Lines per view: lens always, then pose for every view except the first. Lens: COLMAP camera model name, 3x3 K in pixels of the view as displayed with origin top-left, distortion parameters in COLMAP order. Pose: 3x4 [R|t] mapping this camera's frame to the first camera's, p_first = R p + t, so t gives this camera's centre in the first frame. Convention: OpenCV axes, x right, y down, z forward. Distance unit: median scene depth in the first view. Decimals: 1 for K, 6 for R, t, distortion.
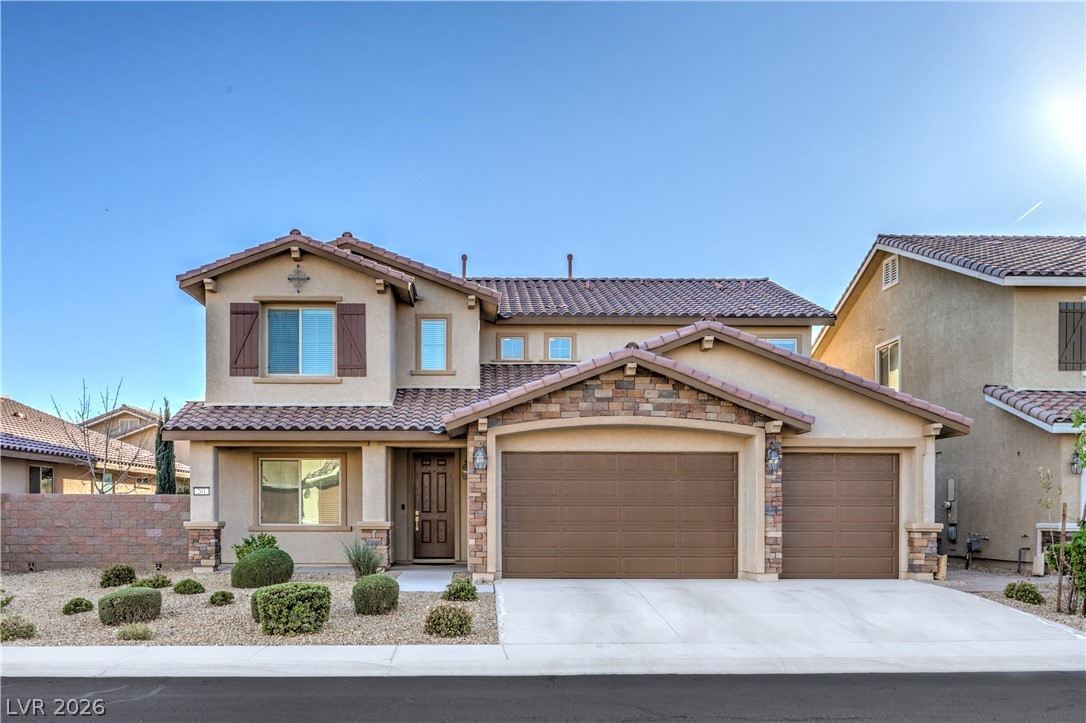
lens RADIAL K [[1014.6, 0, 542.3], [0, 1014.6, 362.4], [0, 0, 1]] dist [-0.000685, 0.001750]
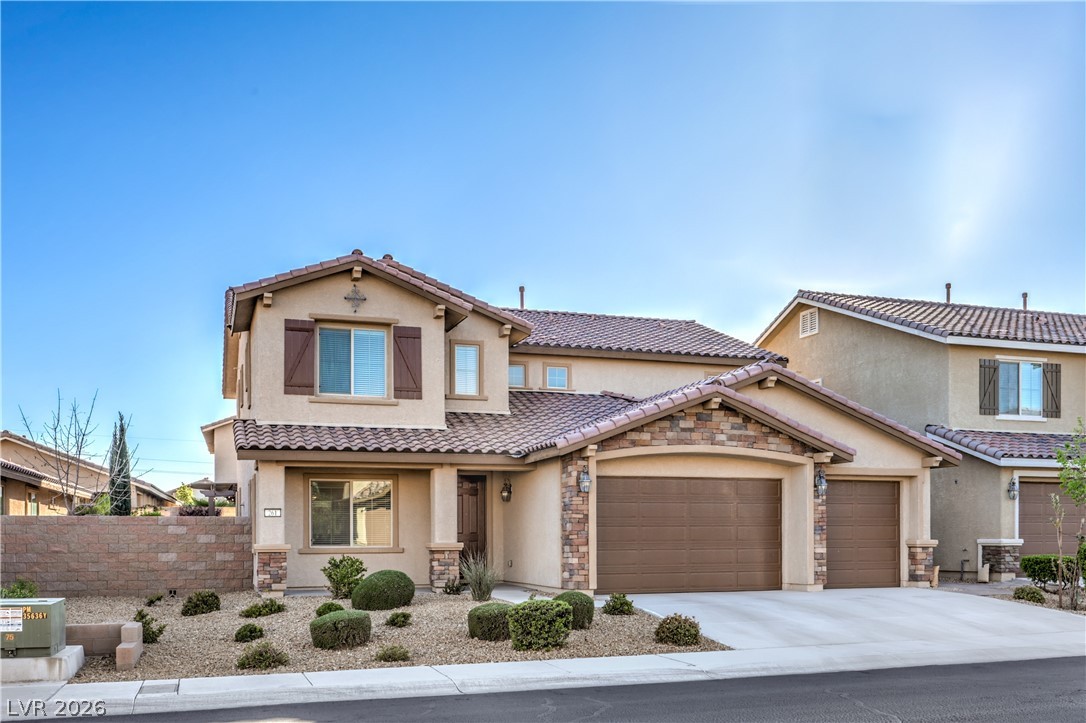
lens RADIAL K [[1014.6, 0, 542.3], [0, 1014.6, 362.4], [0, 0, 1]] dist [-0.000685, 0.001750]
pose [[0.949061, 0.046626, 0.311623, -0.414581], [-0.039993, 0.998817, -0.027646, 0.000121], [-0.312543, 0.013775, 0.949804, -0.001741]]
